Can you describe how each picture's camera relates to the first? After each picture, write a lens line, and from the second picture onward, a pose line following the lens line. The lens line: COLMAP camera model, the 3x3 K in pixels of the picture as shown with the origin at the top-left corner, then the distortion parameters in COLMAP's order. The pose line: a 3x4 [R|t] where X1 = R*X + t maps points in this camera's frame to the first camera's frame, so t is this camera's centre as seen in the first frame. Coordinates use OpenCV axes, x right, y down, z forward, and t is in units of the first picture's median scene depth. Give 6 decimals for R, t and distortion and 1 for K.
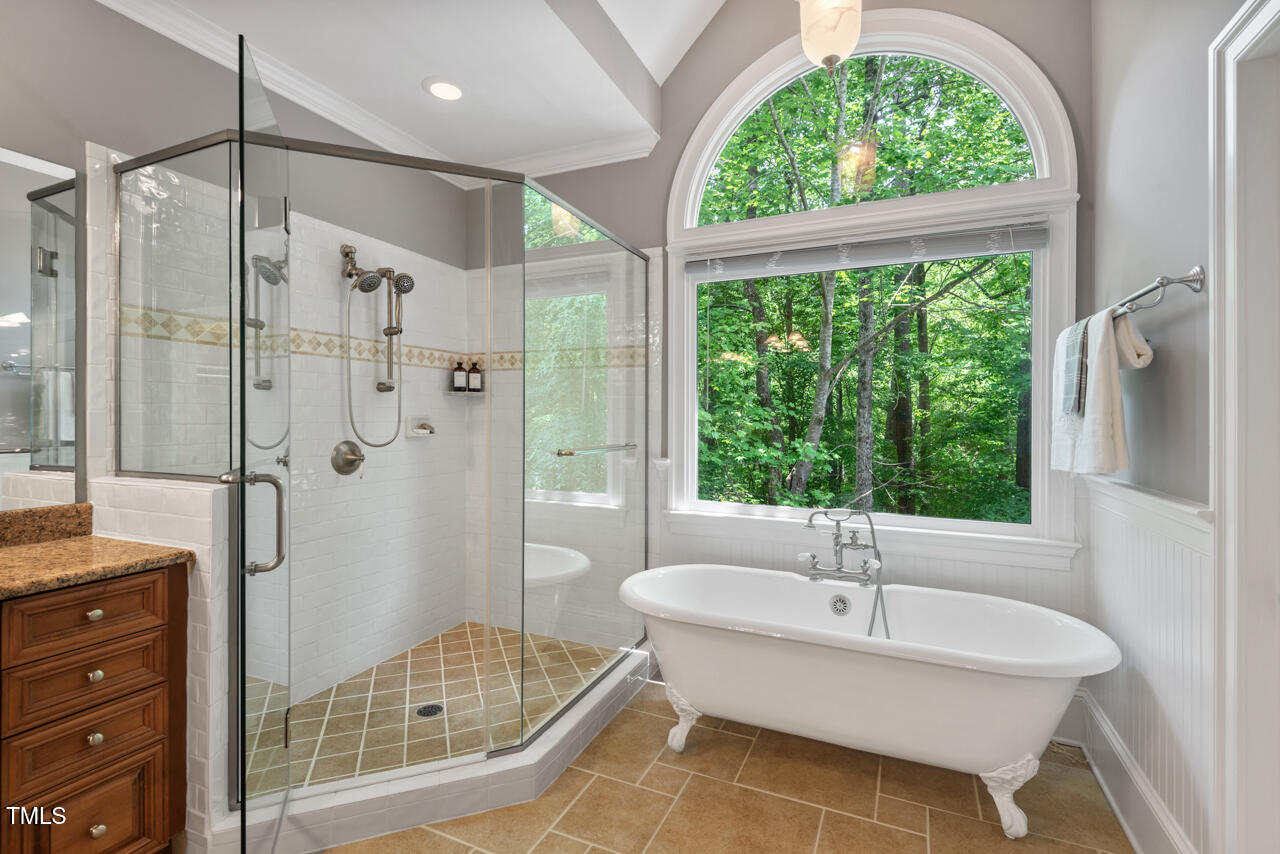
lens RADIAL K [[576.1, 0, 642.5], [0, 576.1, 420.1], [0, 0, 1]] dist [0.038055, -0.029890]
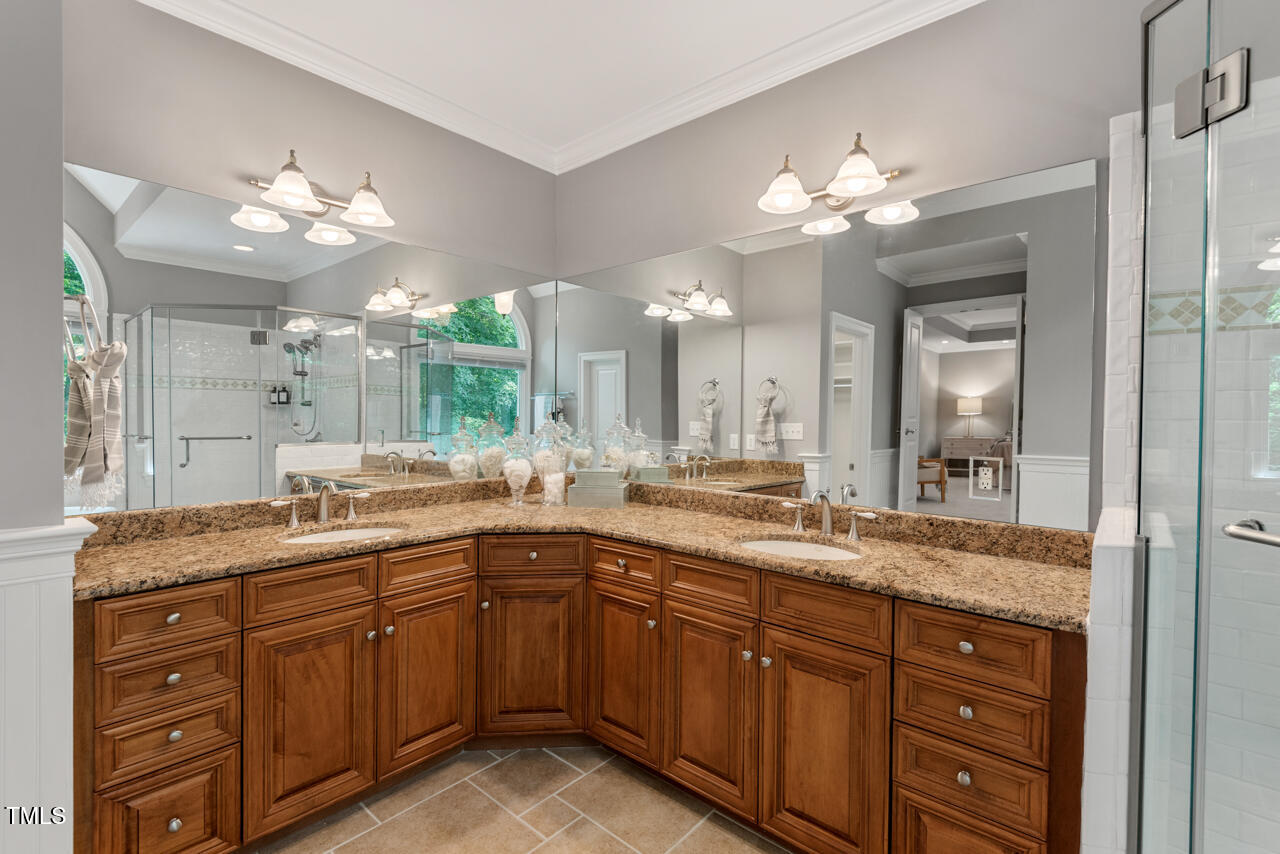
lens RADIAL K [[576.1, 0, 642.5], [0, 576.1, 420.1], [0, 0, 1]] dist [0.038055, -0.029890]
pose [[-0.283688, 0.000720, -0.958916, 0.091873], [-0.020078, 0.999776, 0.006690, -0.023384], [0.958706, 0.021151, -0.283610, 0.664907]]
